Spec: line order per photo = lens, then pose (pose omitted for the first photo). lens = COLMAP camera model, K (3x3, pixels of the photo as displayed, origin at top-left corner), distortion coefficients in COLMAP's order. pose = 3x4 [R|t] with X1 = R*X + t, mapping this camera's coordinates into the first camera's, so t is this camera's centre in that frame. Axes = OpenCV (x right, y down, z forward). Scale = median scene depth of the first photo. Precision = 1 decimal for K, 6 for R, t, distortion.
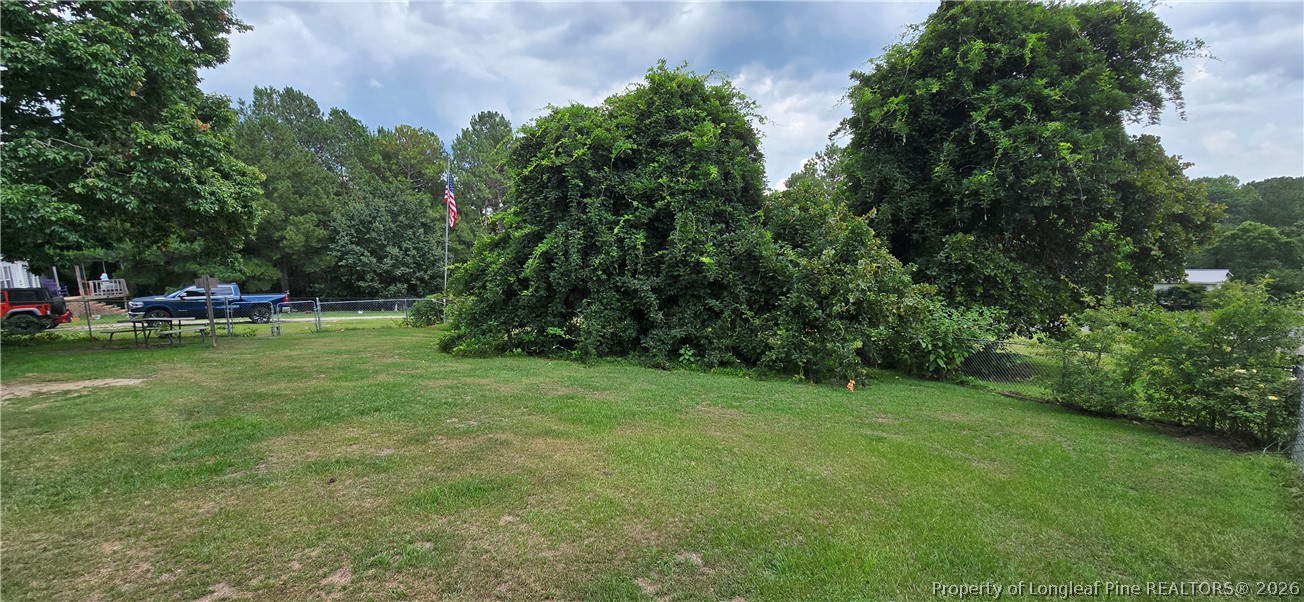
lens RADIAL K [[542.6, 0, 656.6], [0, 542.6, 300.3], [0, 0, 1]] dist [0.001796, -0.000161]
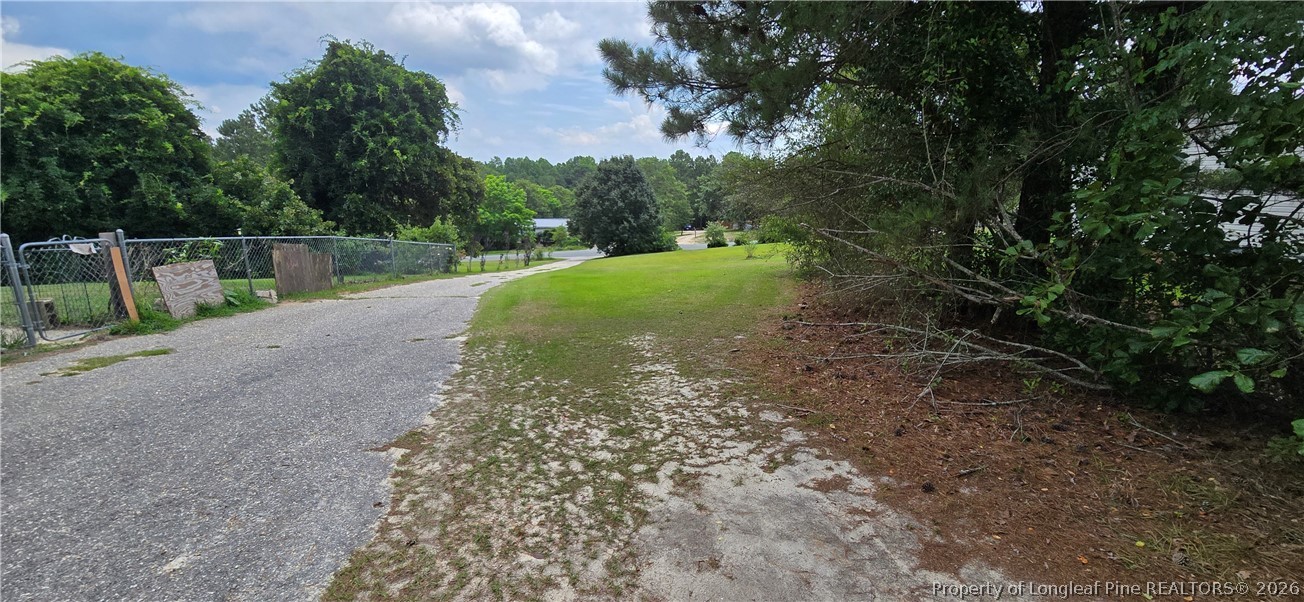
lens RADIAL K [[542.6, 0, 656.6], [0, 542.6, 300.3], [0, 0, 1]] dist [0.001796, -0.000161]
pose [[0.624706, -0.119797, 0.771616, -0.244043], [0.052184, 0.992357, 0.111820, 0.079650], [-0.779114, -0.029589, 0.626183, -0.936244]]
